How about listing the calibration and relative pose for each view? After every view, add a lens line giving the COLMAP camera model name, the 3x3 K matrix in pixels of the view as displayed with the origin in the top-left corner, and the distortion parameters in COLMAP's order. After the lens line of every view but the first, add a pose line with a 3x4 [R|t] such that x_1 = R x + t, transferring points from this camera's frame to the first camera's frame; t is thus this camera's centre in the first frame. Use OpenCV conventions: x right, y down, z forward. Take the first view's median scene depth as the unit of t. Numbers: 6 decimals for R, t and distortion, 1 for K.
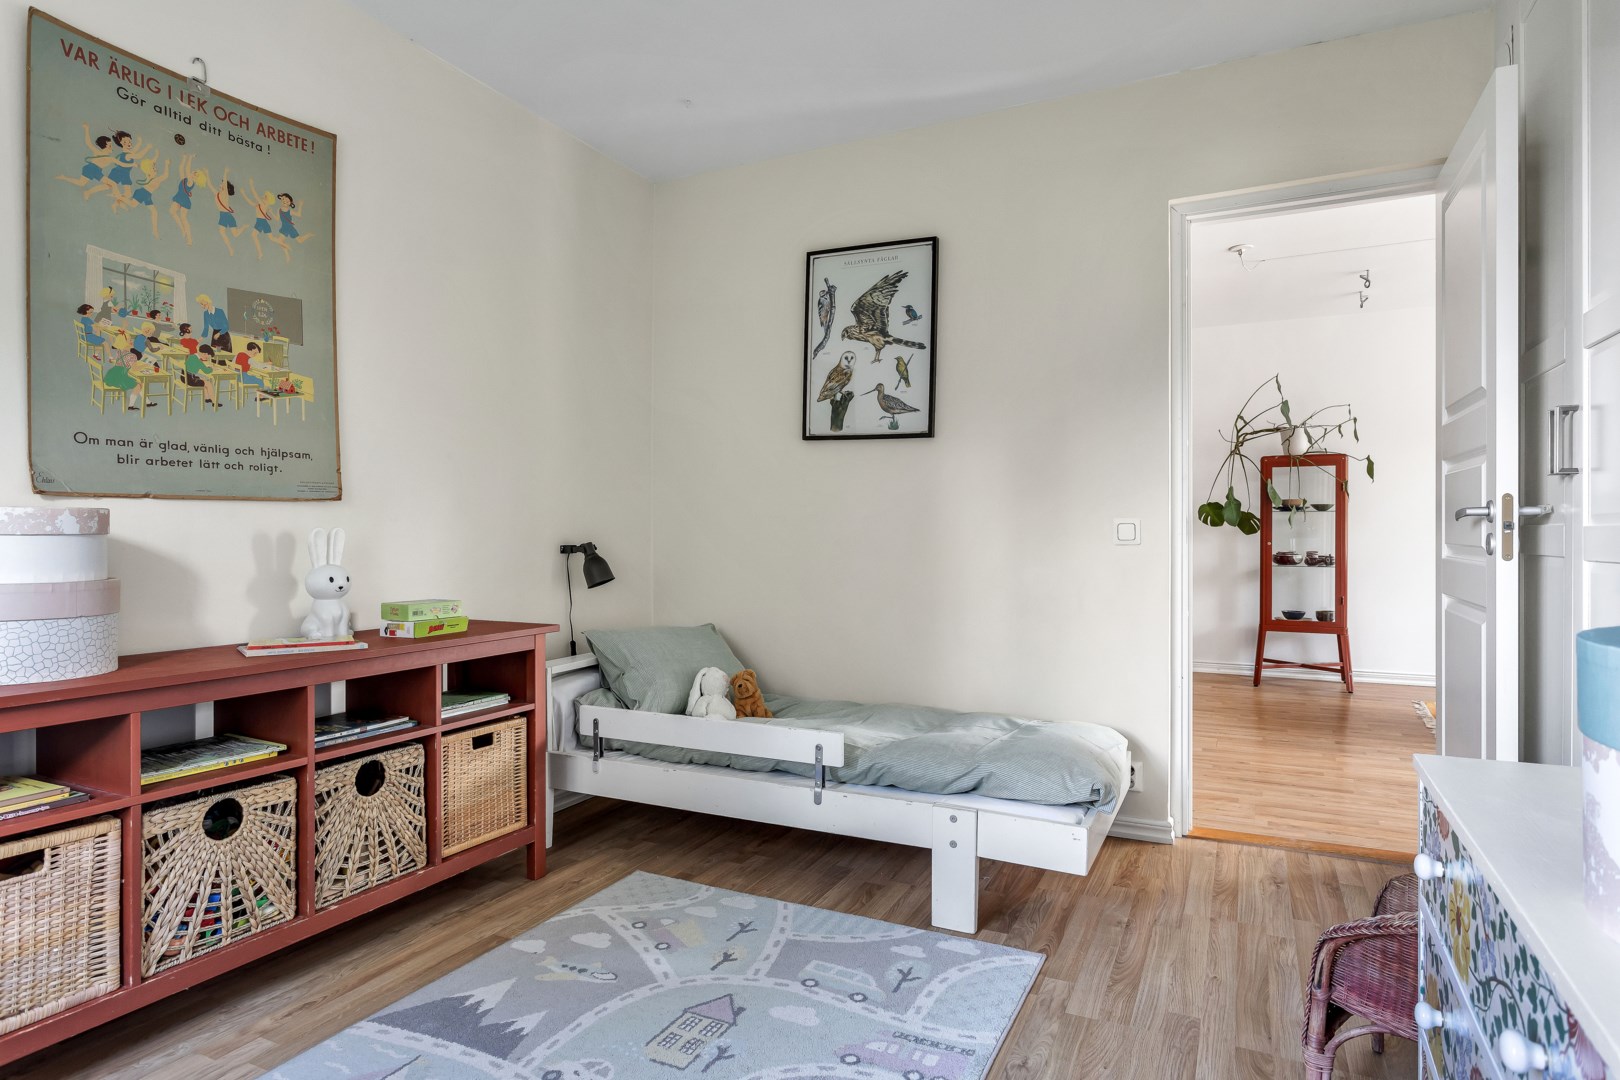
lens RADIAL K [[882.8, 0, 816.0], [0, 882.8, 536.7], [0, 0, 1]] dist [0.019632, -0.000207]
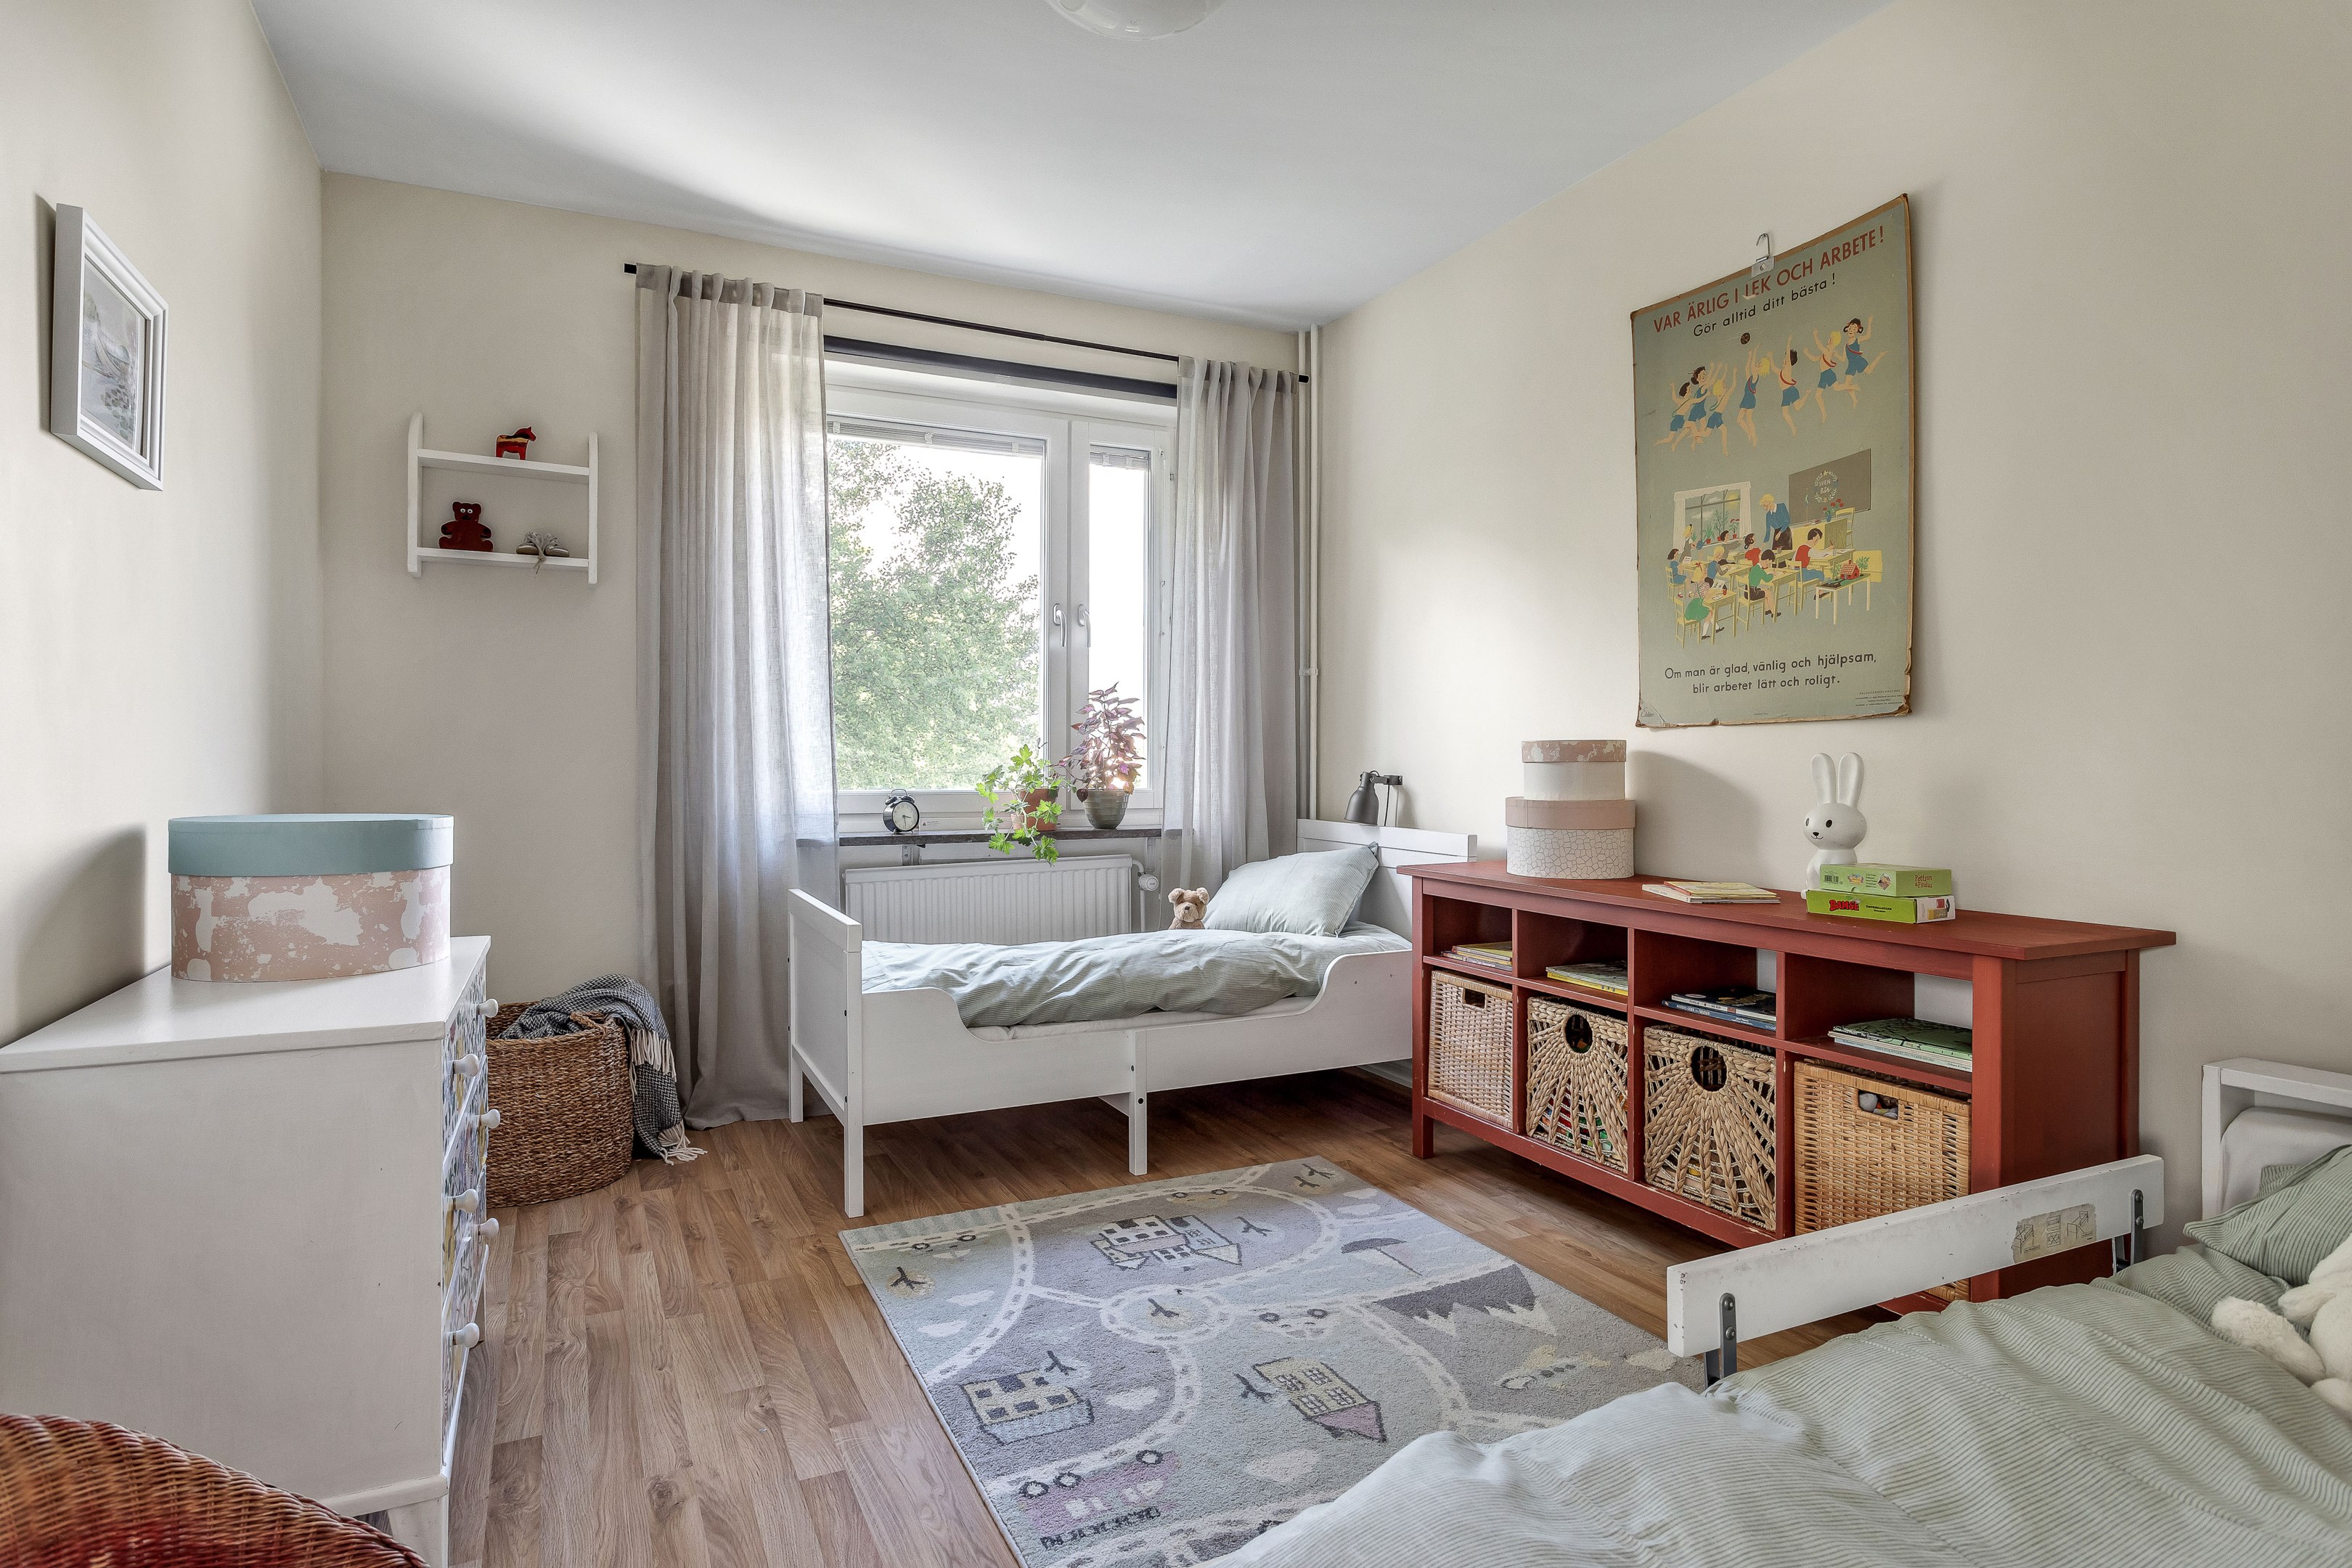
lens RADIAL K [[1281.7, 0, 1182.6], [0, 1281.7, 768.6], [0, 0, 1]] dist [0.019632, -0.000207]
pose [[-0.604664, 0.009441, -0.796425, 0.716069], [0.000548, 0.999934, 0.011437, -0.011700], [0.796481, 0.006479, -0.604629, 1.346578]]
